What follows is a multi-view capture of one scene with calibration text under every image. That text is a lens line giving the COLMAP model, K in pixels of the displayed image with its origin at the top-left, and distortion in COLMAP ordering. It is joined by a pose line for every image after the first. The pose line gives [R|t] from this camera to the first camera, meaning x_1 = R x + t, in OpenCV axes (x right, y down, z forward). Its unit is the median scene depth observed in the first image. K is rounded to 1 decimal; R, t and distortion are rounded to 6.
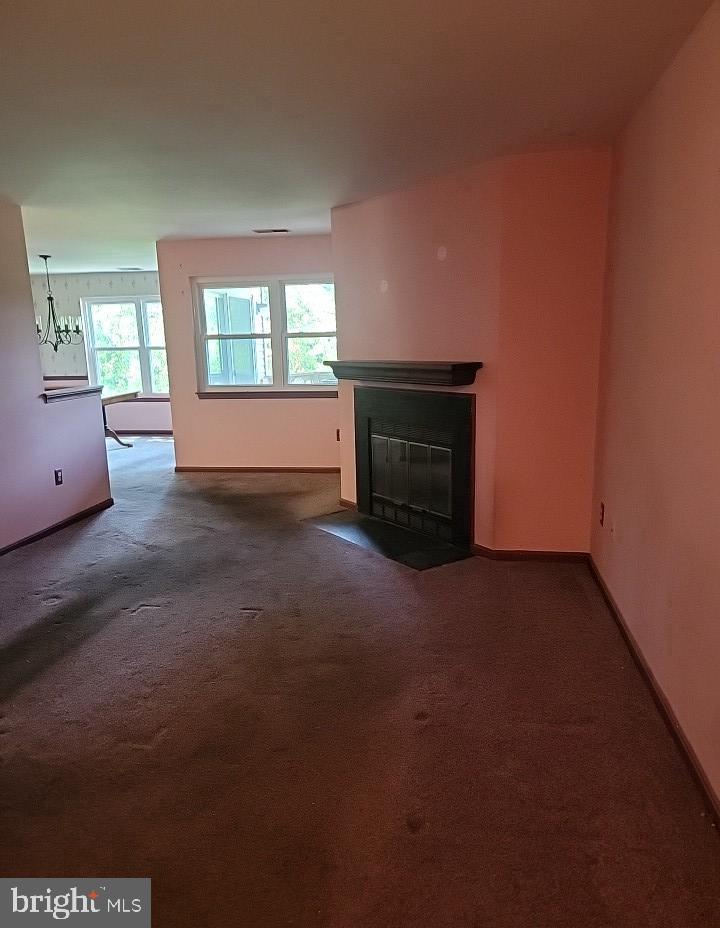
lens RADIAL K [[680.2, 0, 359.8], [0, 680.2, 463.9], [0, 0, 1]] dist [0.009894, 0.001480]
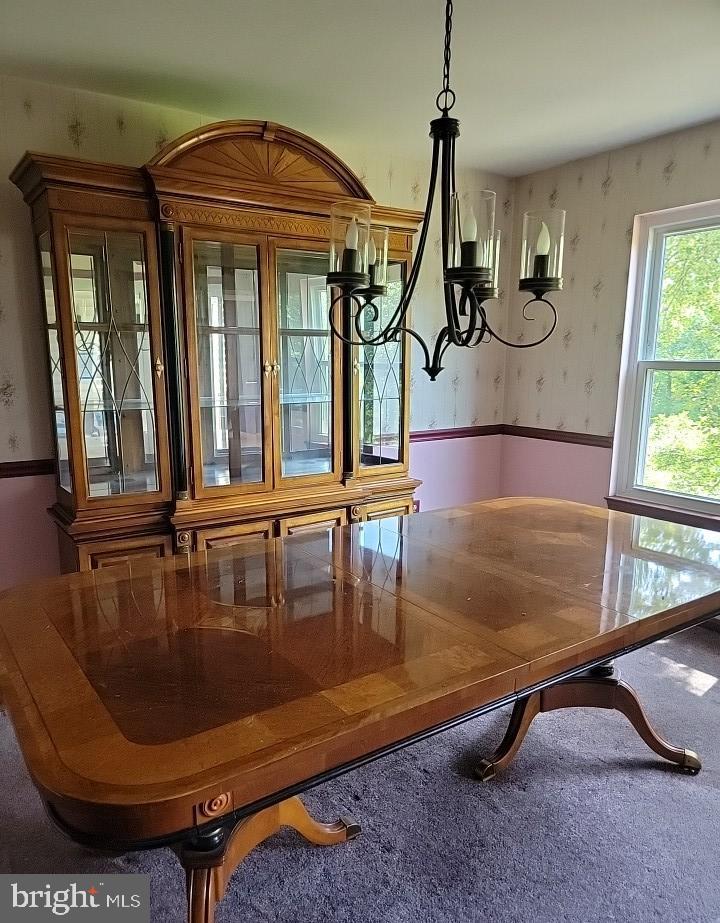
lens RADIAL K [[676.6, 0, 359.9], [0, 676.6, 461.5], [0, 0, 1]] dist [0.009894, 0.001480]
pose [[0.684679, 0.172608, -0.708111, -0.243257], [-0.177802, 0.981756, 0.067393, -0.120080], [0.706825, 0.079761, 0.702877, 0.675282]]
